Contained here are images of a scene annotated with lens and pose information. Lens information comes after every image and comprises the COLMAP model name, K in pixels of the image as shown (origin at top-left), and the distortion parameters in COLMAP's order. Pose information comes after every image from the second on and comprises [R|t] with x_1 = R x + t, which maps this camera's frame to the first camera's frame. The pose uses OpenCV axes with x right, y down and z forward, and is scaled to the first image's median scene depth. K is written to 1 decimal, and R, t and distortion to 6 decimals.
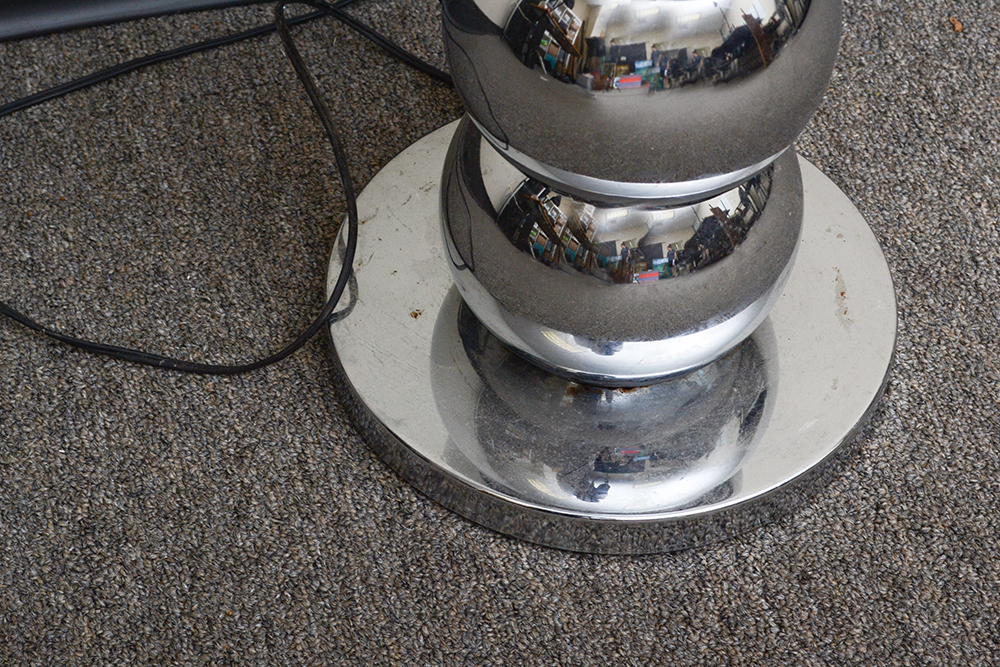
lens RADIAL K [[2372.9, 0, 498.9], [0, 2372.9, 379.4], [0, 0, 1]] dist [0.023789, 0.103937]
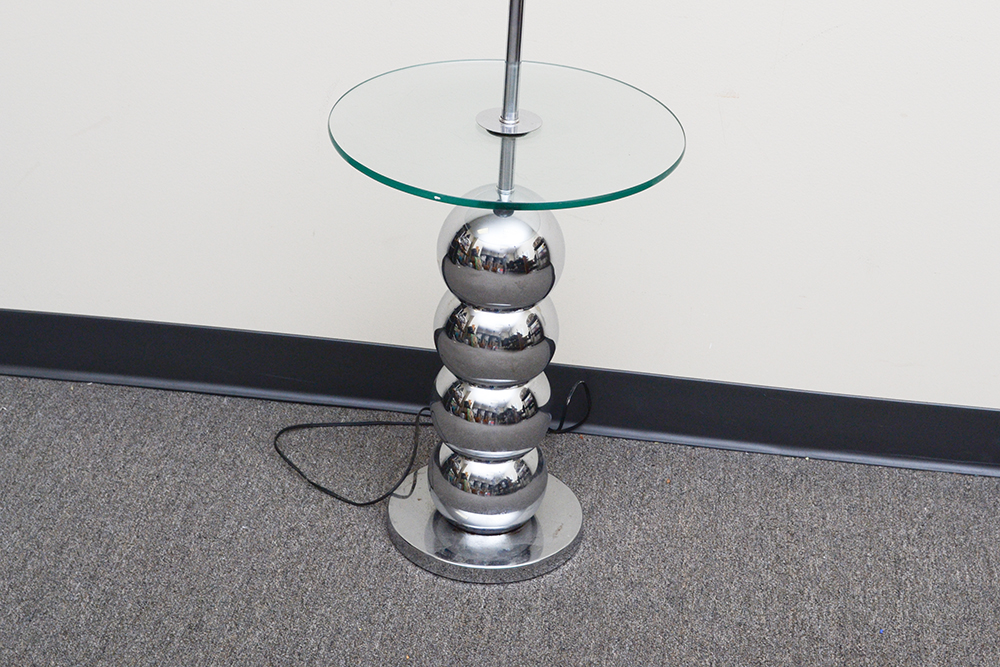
lens RADIAL K [[2162.3, 0, 500.0], [0, 2162.3, 333.5], [0, 0, 1]] dist [-0.023459, 0.315785]
pose [[0.924014, 0.198680, -0.326687, 0.919870], [-0.304614, 0.898919, -0.314890, 0.619903], [0.231103, 0.390476, 0.891134, -1.505214]]
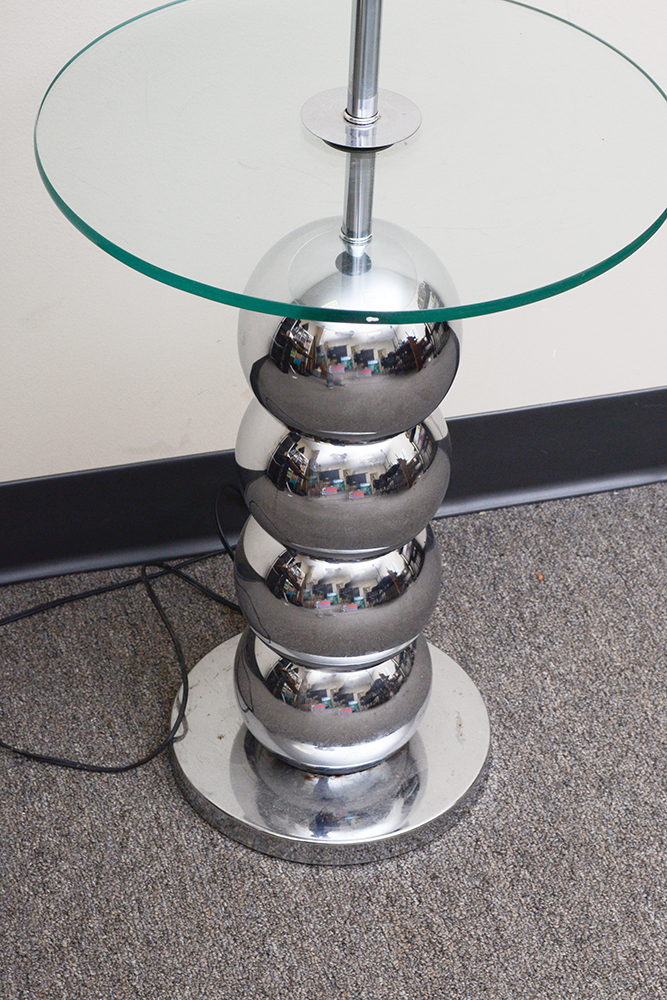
lens RADIAL K [[2497.0, 0, 333.5], [0, 2497.0, 500.0], [0, 0, 1]] dist [0.056603, 0.093552]
pose [[0.999956, -0.006860, 0.006364, 0.040100], [0.007904, 0.983231, -0.182194, 0.143190], [-0.005008, 0.182236, 0.983242, -0.902646]]
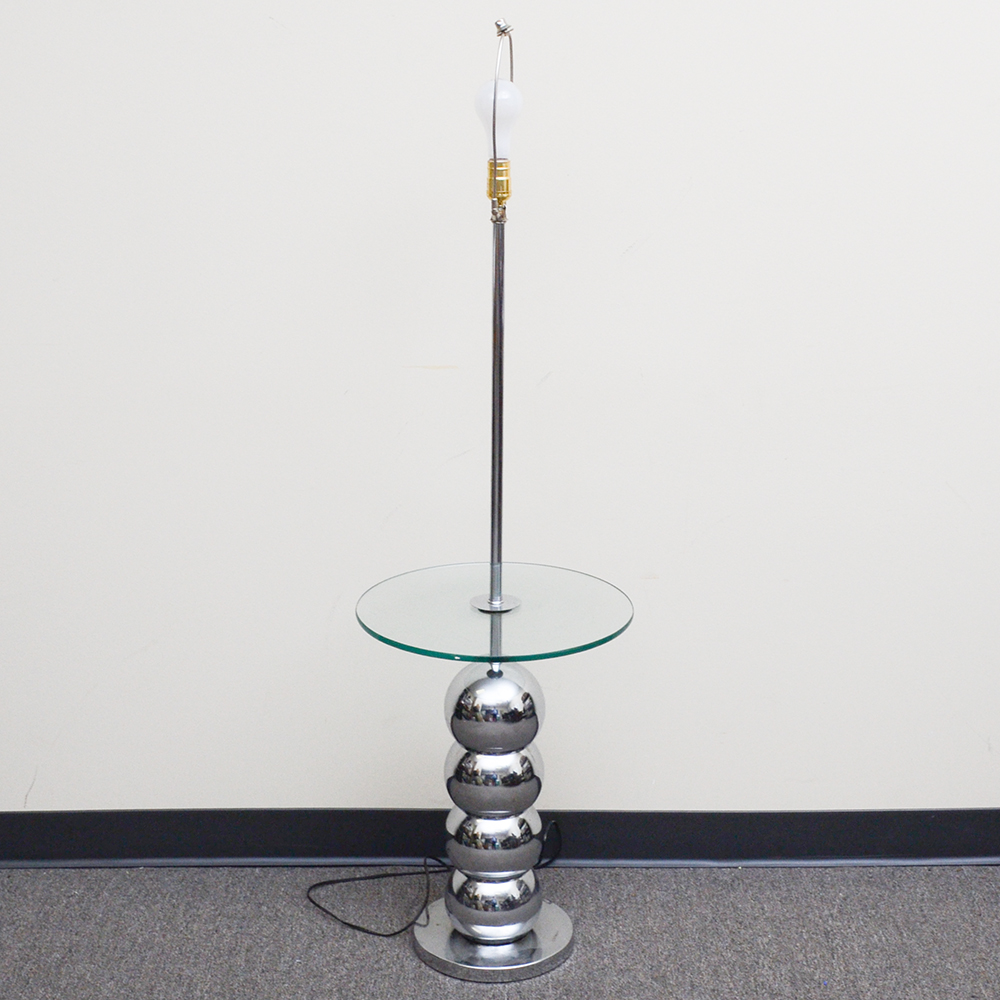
lens RADIAL K [[2093.2, 0, 500.0], [0, 2093.2, 500.0], [0, 0, 1]] dist [-0.185504, 0.315096]
pose [[0.963686, 0.049740, -0.262364, 0.871917], [-0.183549, 0.836993, -0.515513, 1.066182], [0.193955, 0.544949, 0.815728, -1.960315]]
